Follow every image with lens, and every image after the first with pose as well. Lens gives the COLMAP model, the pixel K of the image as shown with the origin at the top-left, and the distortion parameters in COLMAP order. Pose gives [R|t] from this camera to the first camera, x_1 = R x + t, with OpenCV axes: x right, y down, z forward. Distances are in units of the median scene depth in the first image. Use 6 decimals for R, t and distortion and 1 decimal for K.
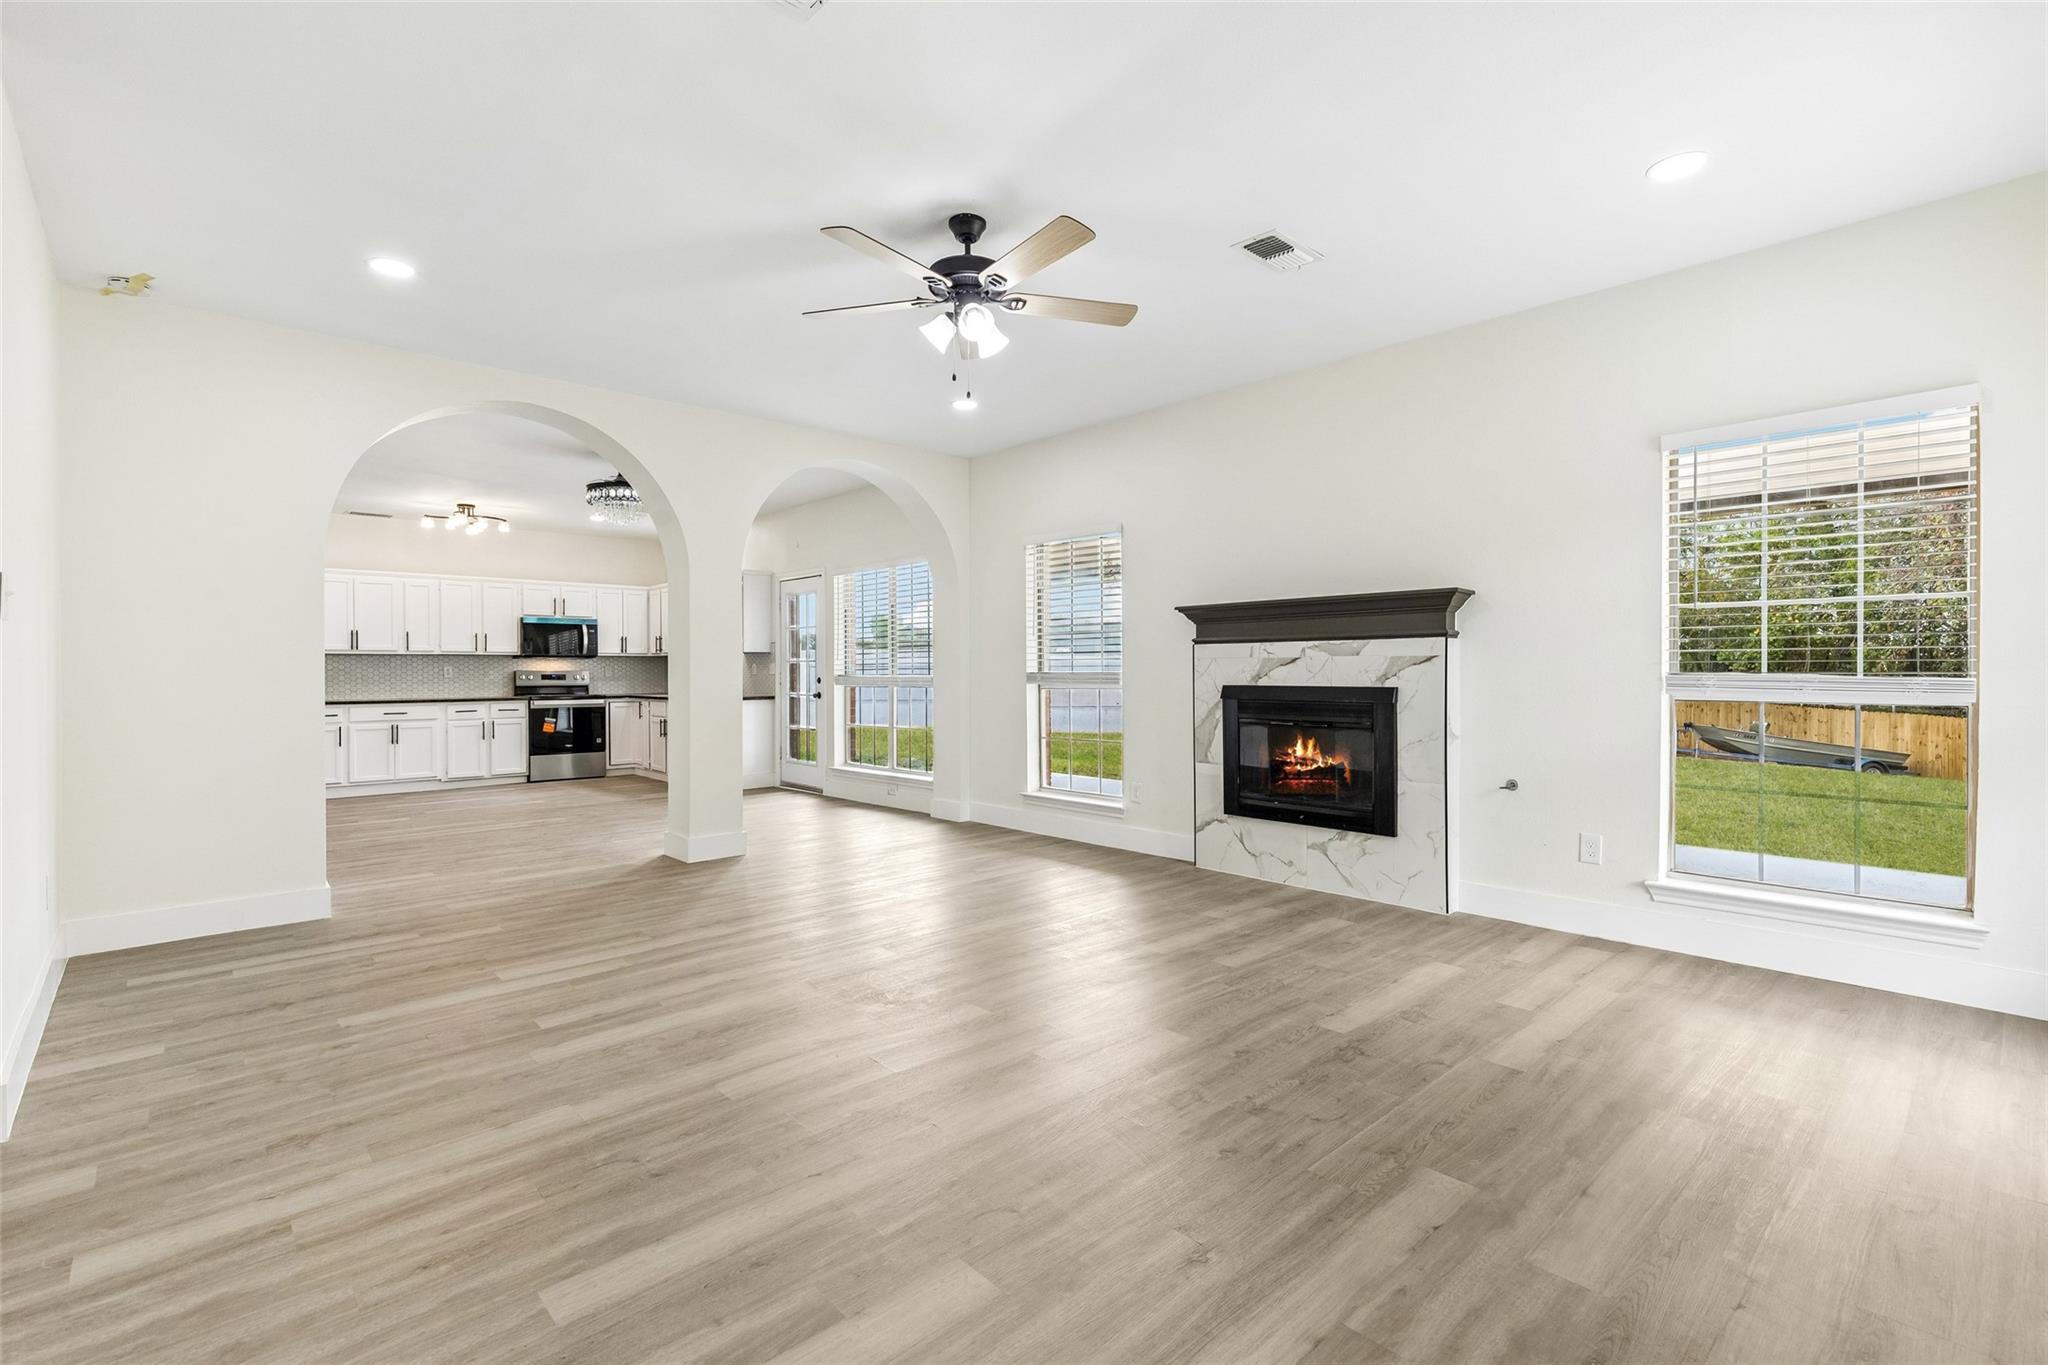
lens RADIAL K [[934.9, 0, 1028.5], [0, 934.9, 670.2], [0, 0, 1]] dist [0.001094, -0.001153]
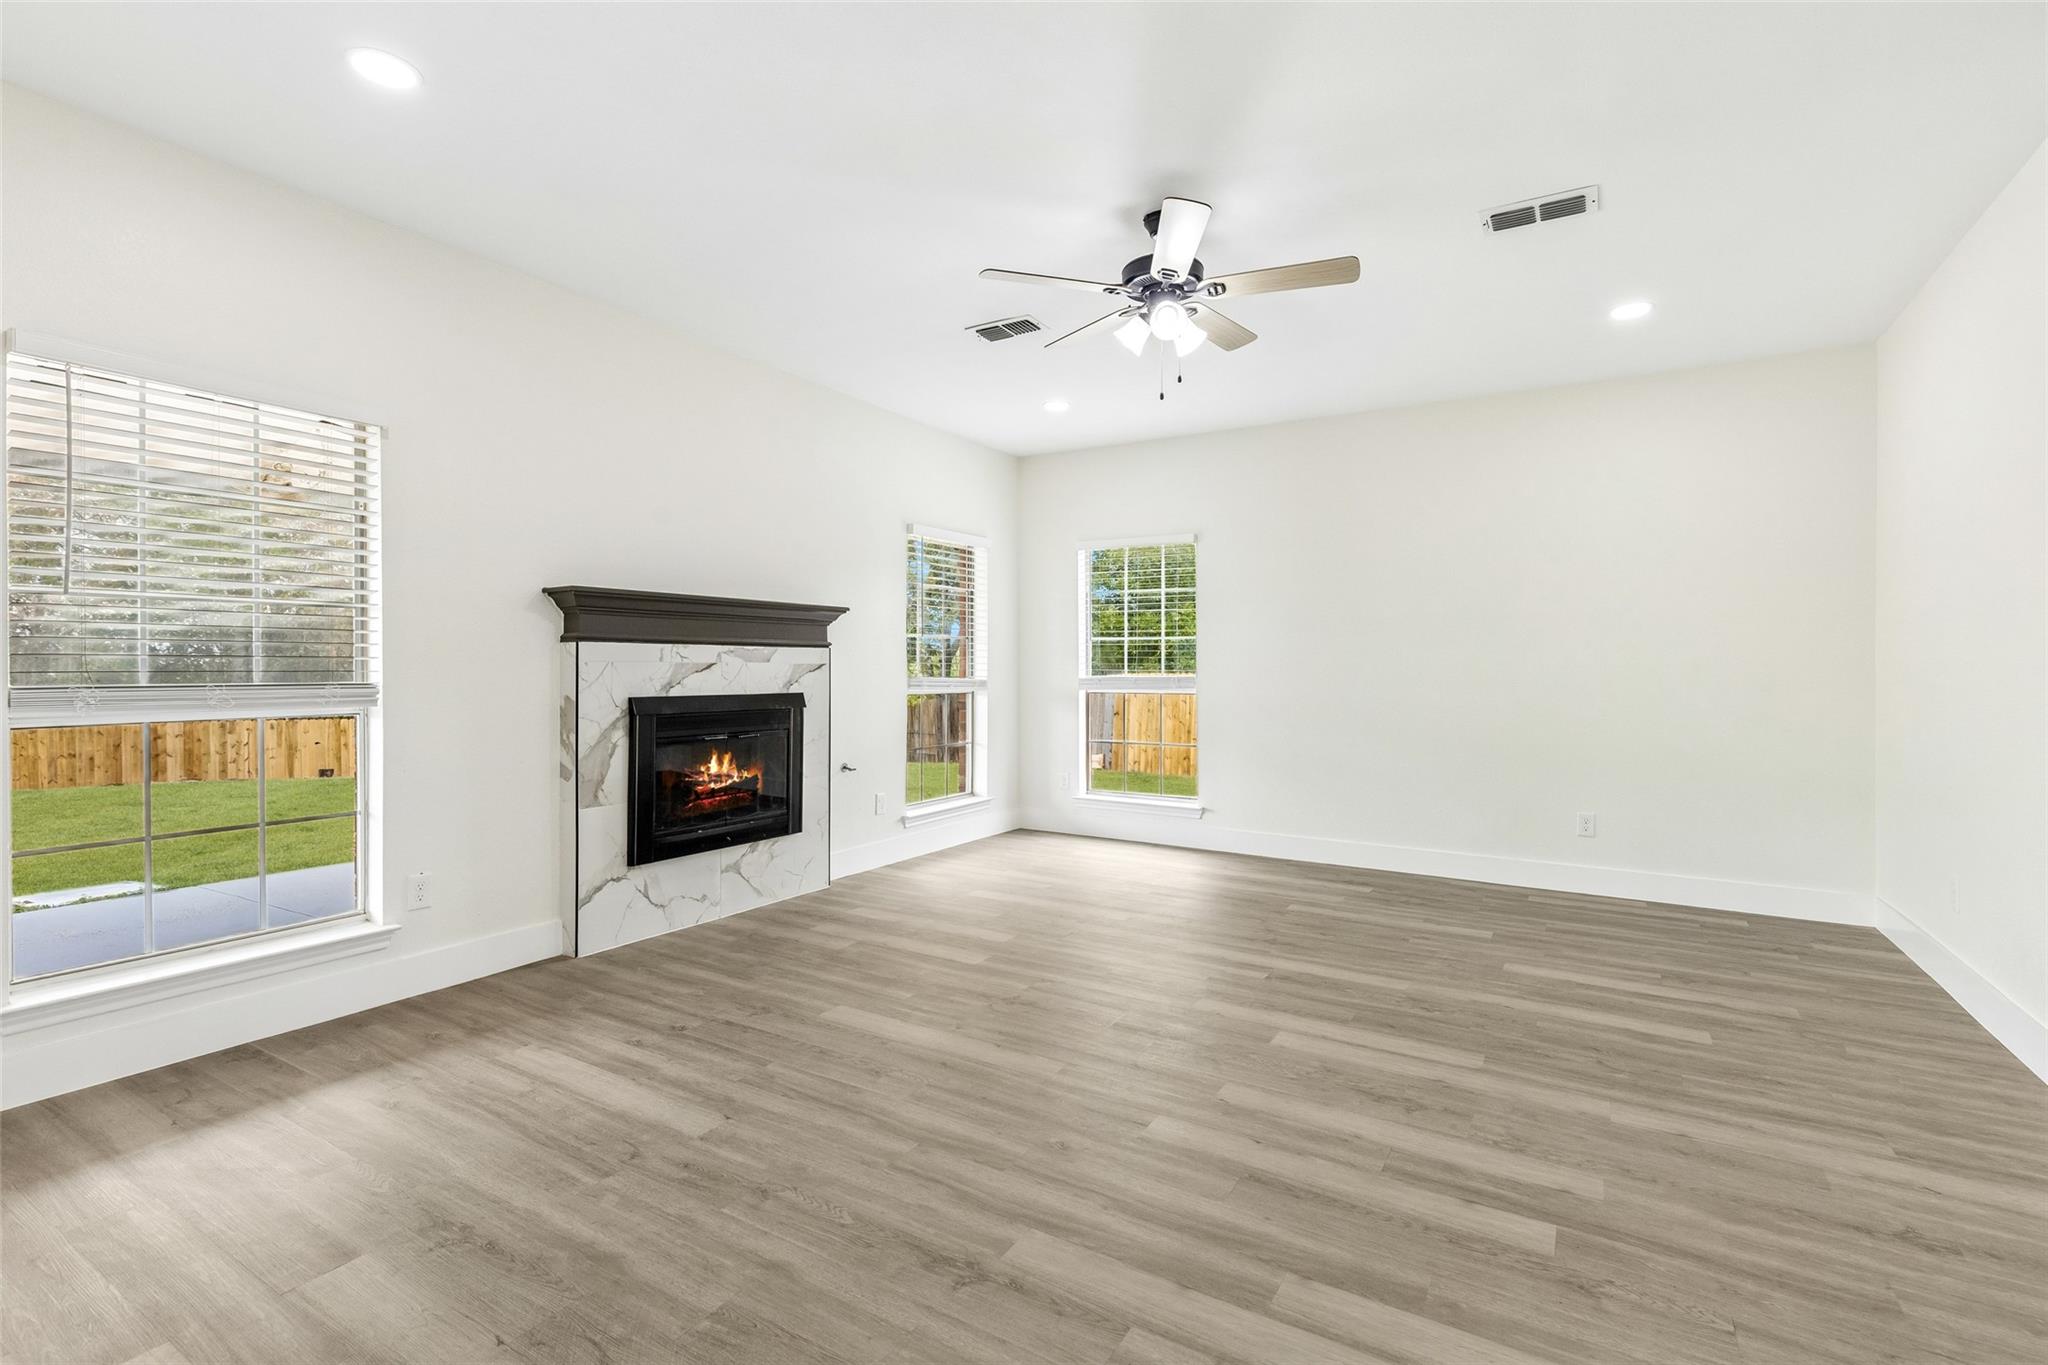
lens RADIAL K [[934.9, 0, 1028.5], [0, 934.9, 670.2], [0, 0, 1]] dist [0.001094, -0.001153]
pose [[-0.273248, 0.000565, 0.961943, -0.888968], [0.000903, 1.000000, -0.000331, -0.008584], [-0.961943, 0.000778, -0.273248, 1.298737]]
